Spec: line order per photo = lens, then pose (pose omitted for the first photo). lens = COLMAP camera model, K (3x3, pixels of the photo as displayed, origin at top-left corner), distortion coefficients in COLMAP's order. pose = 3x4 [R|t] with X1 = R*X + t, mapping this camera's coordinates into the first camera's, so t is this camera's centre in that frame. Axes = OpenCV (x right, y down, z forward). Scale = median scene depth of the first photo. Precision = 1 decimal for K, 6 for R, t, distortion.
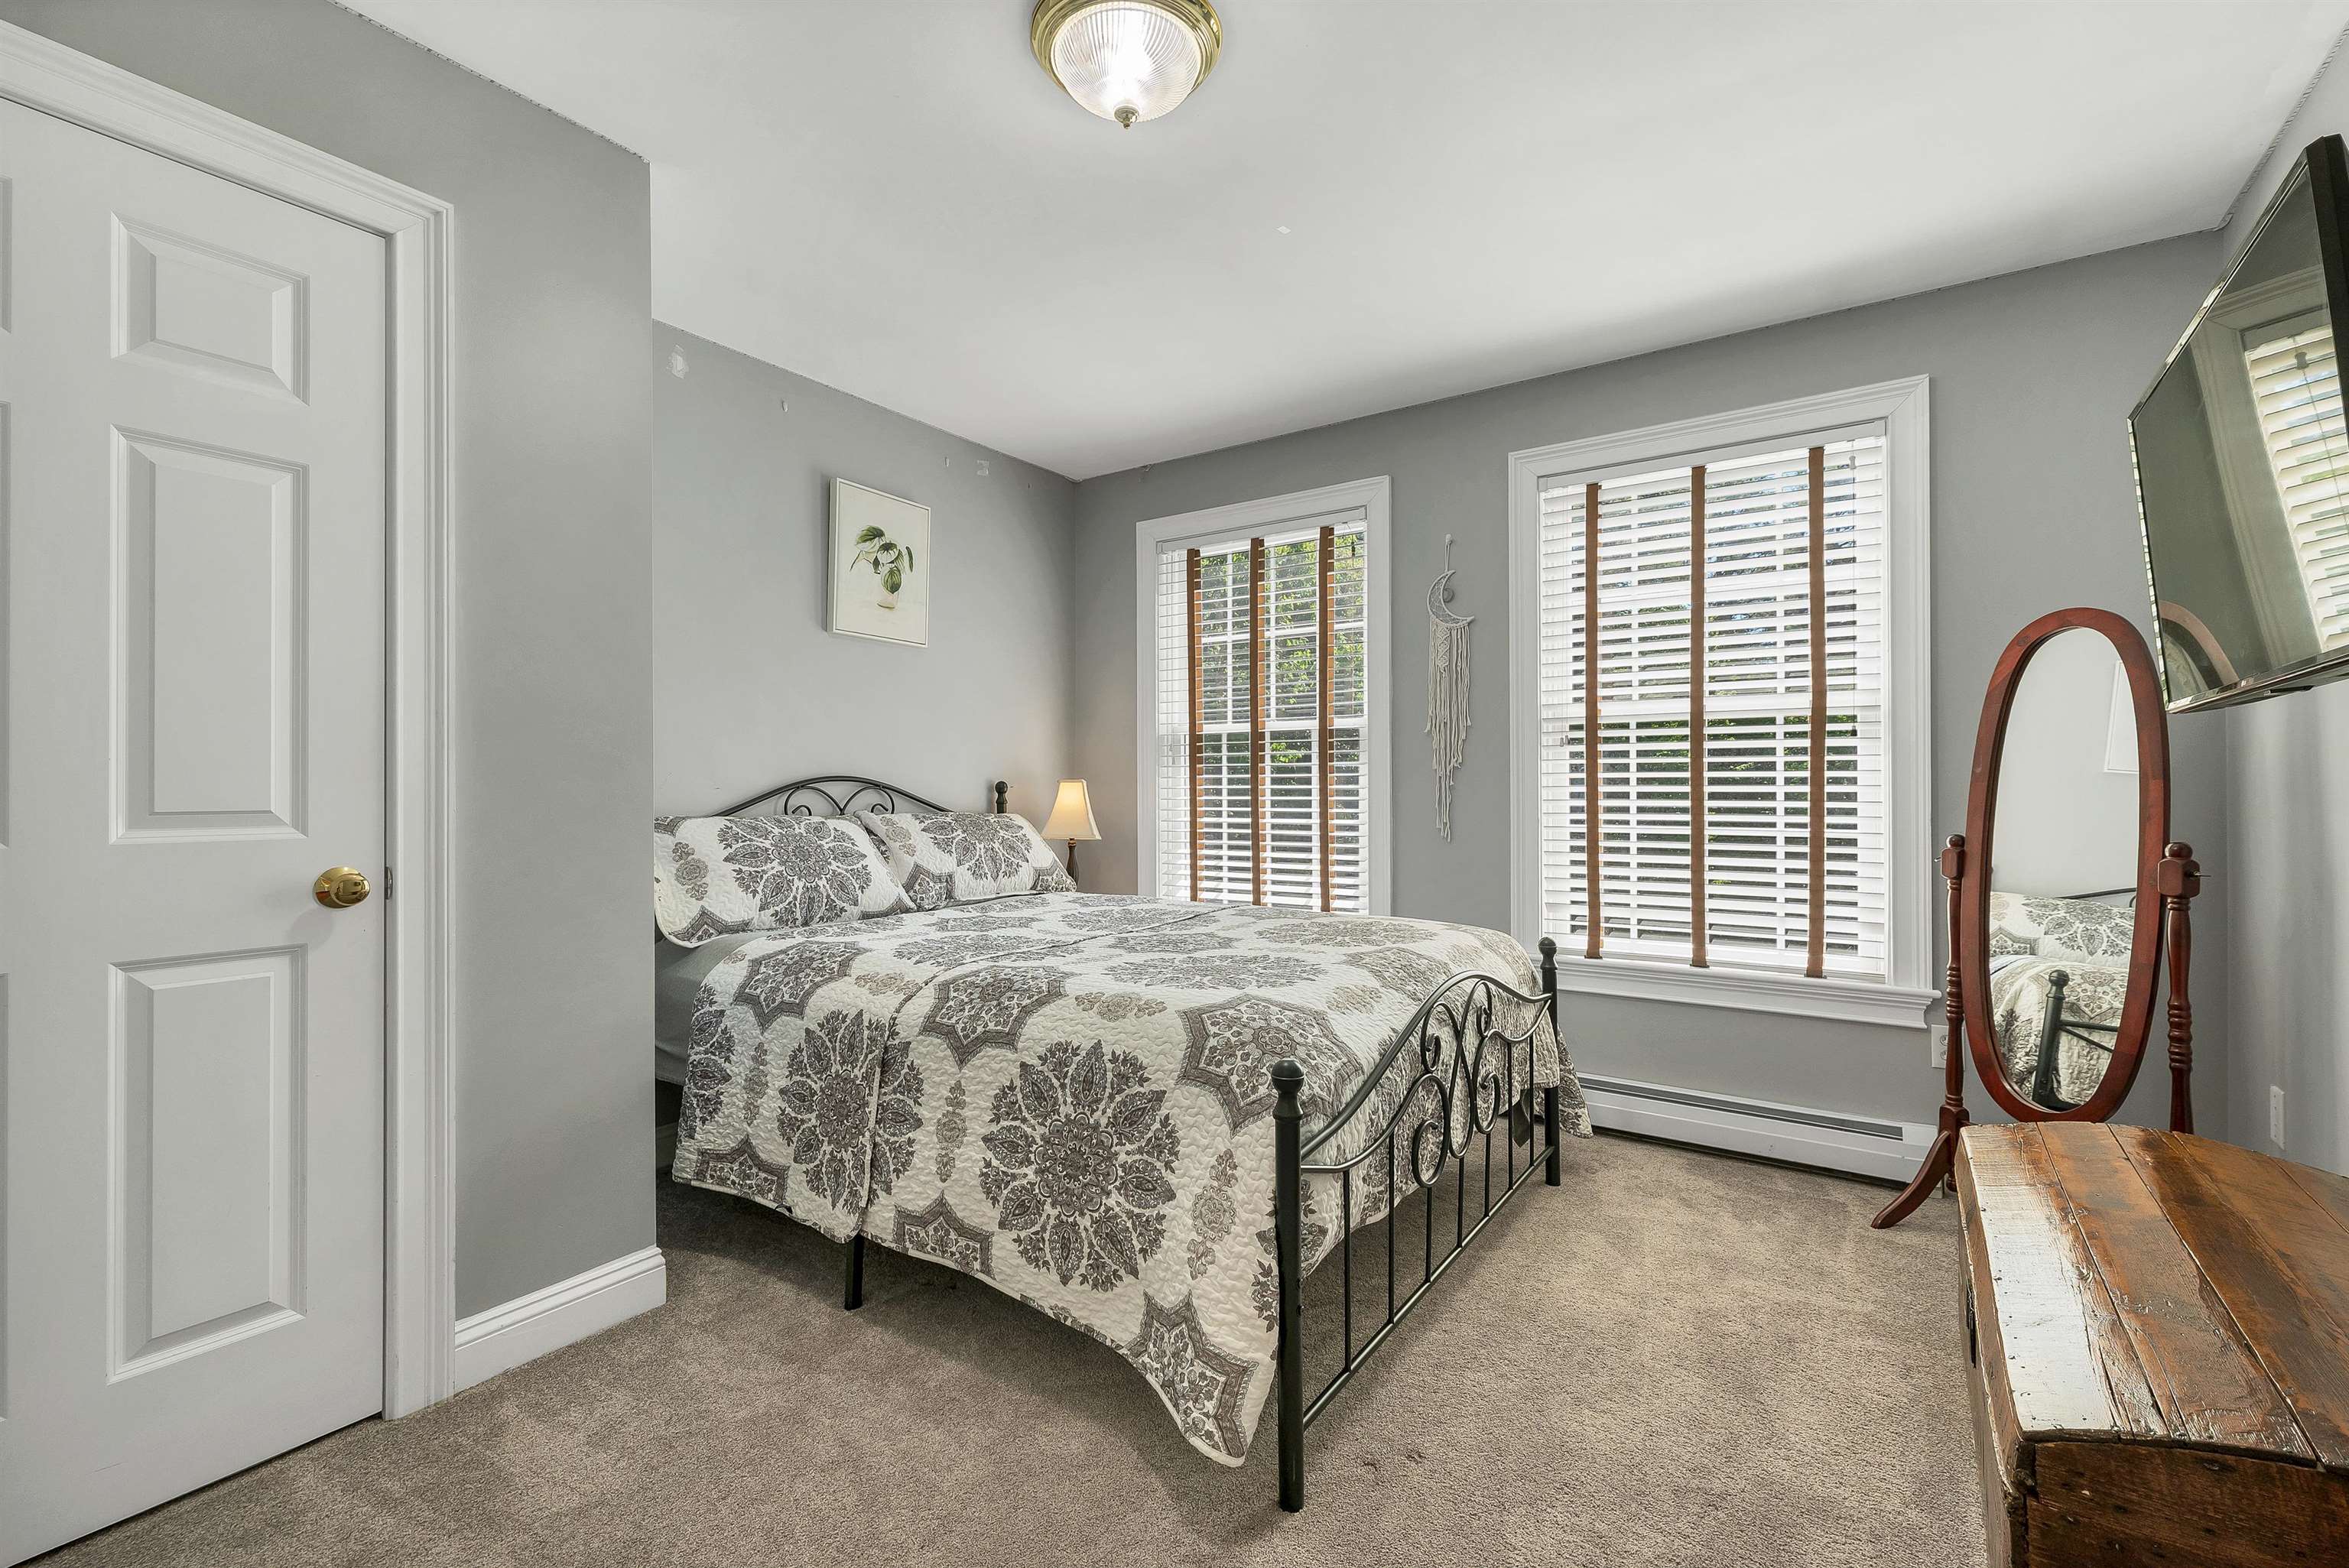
lens RADIAL K [[1012.8, 0, 1174.5], [0, 1012.8, 784.0], [0, 0, 1]] dist [-0.003553, -0.000477]
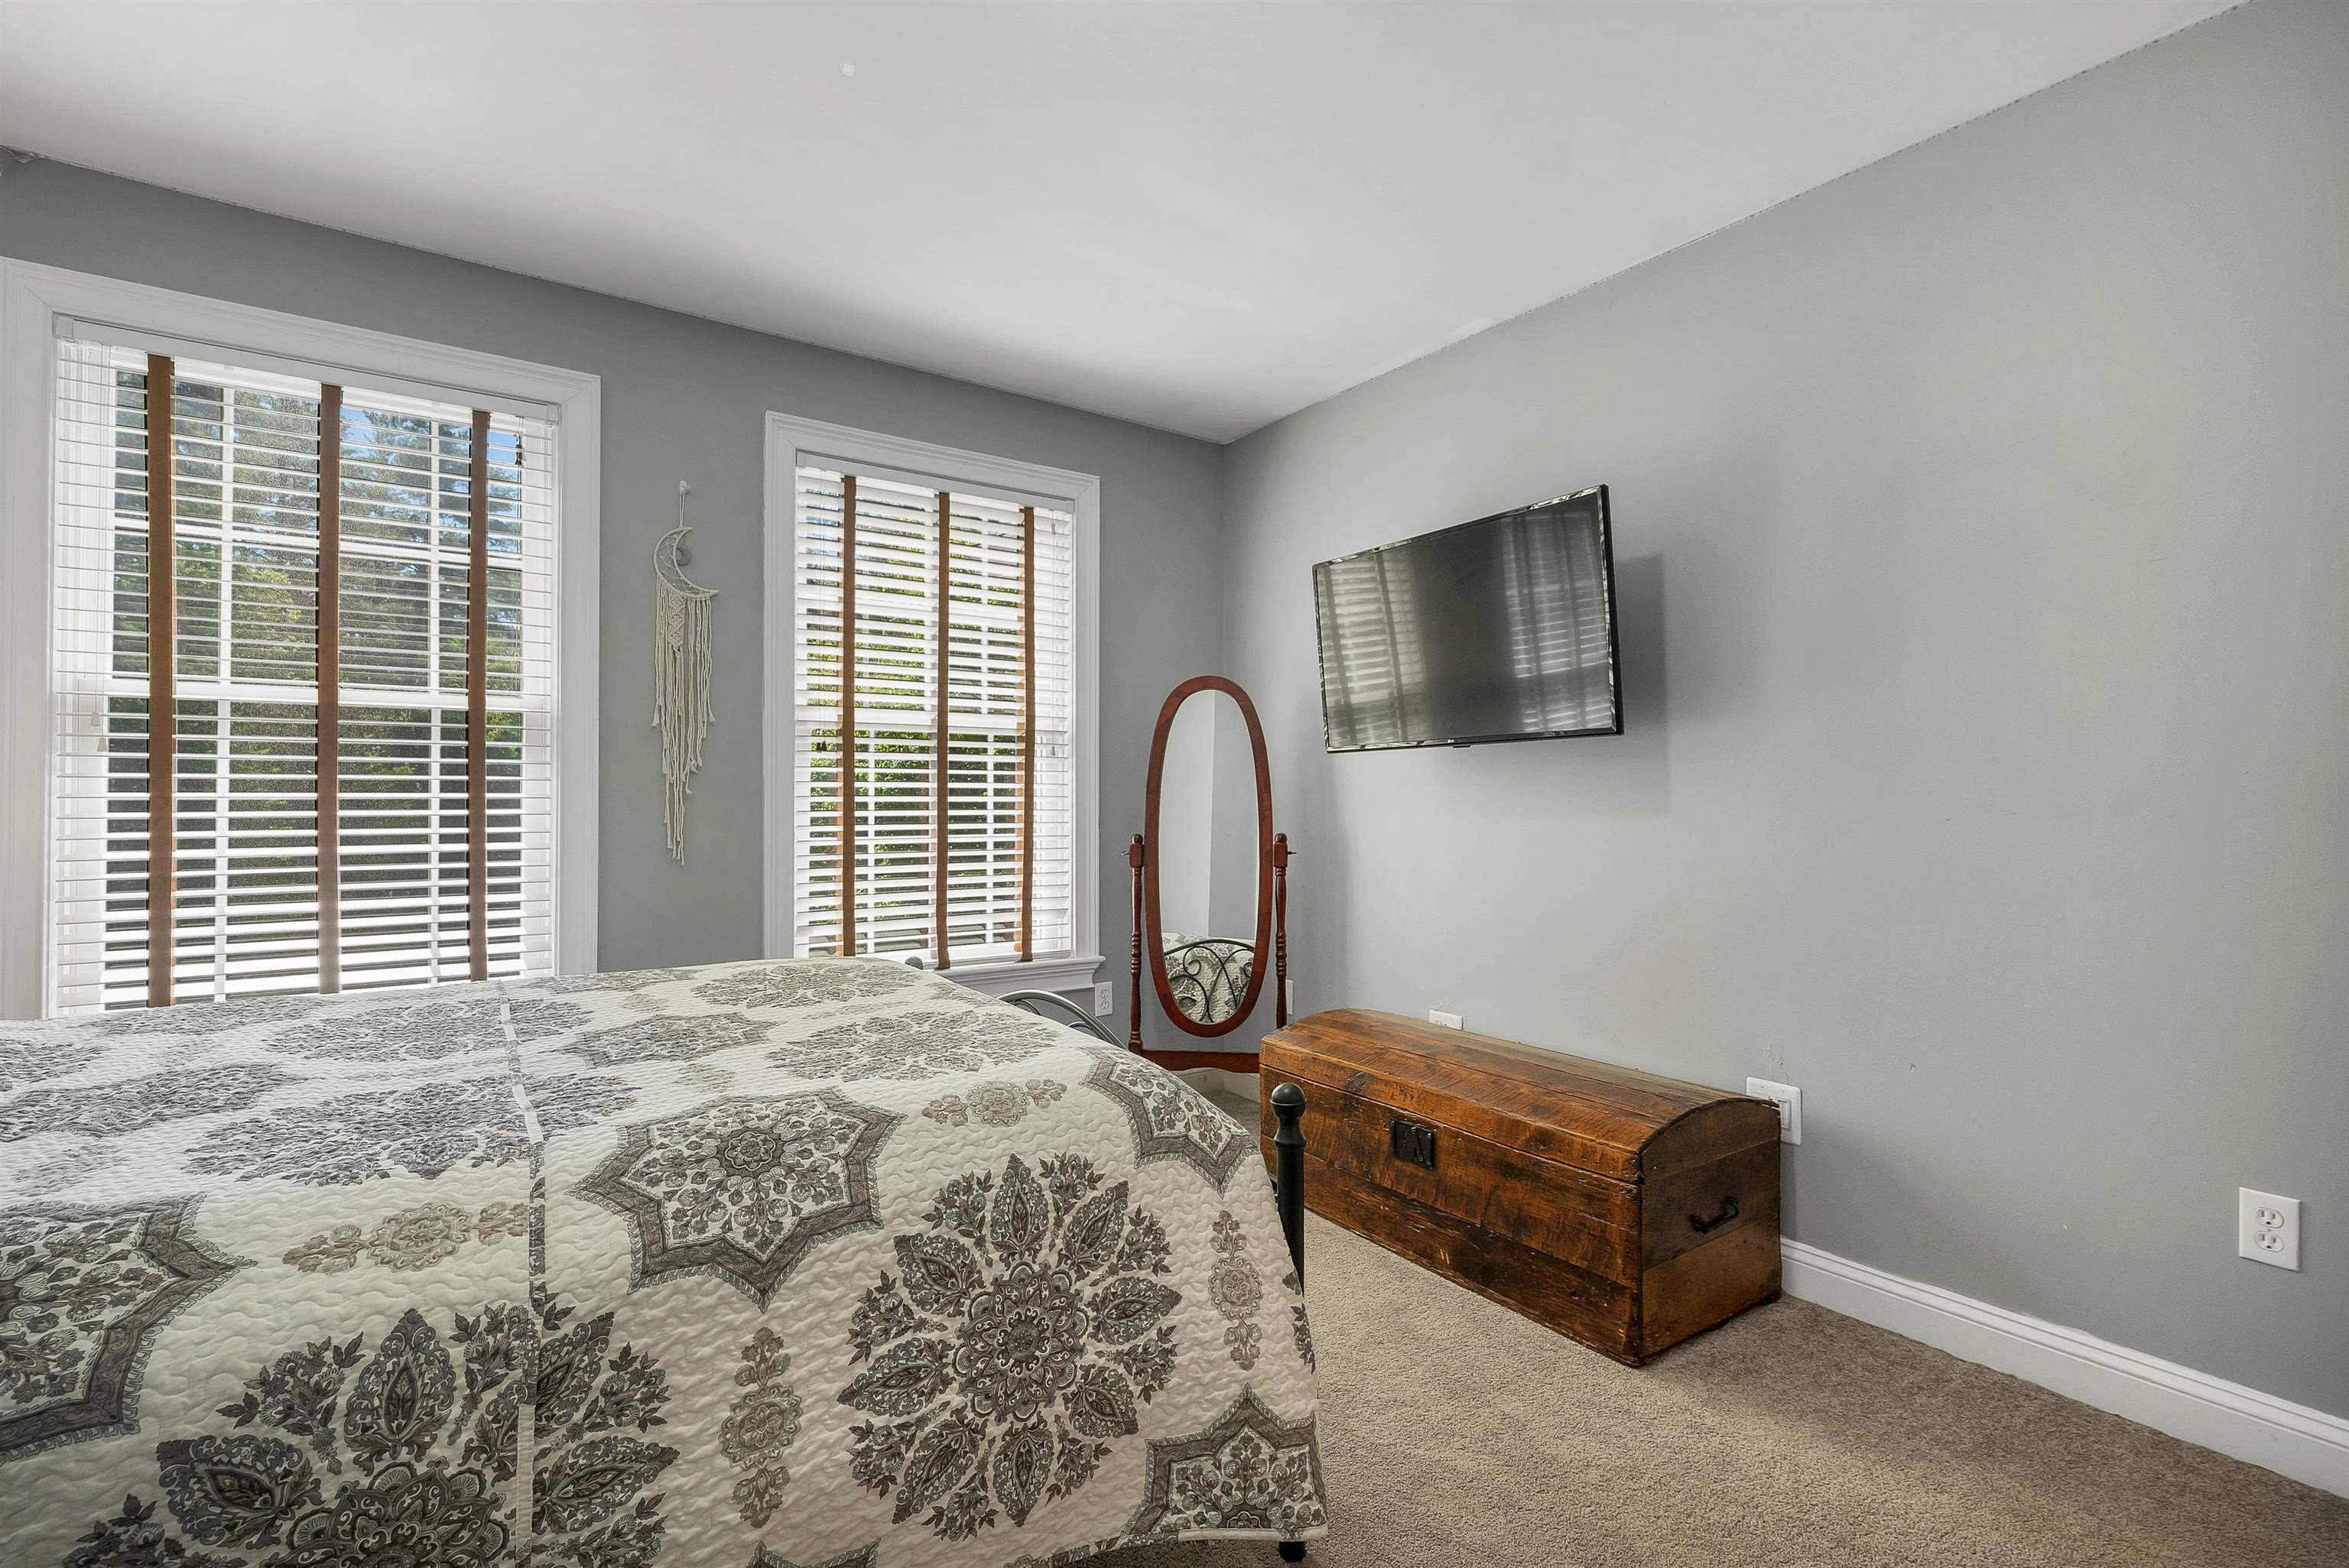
lens RADIAL K [[1090.4, 0, 1174.5], [0, 1090.4, 784.0], [0, 0, 1]] dist [0.003432, -0.000623]
pose [[0.345958, 0.013739, 0.938149, -0.661178], [-0.005538, 0.999905, -0.012602, 0.002880], [-0.938234, -0.000835, 0.346001, 0.554378]]
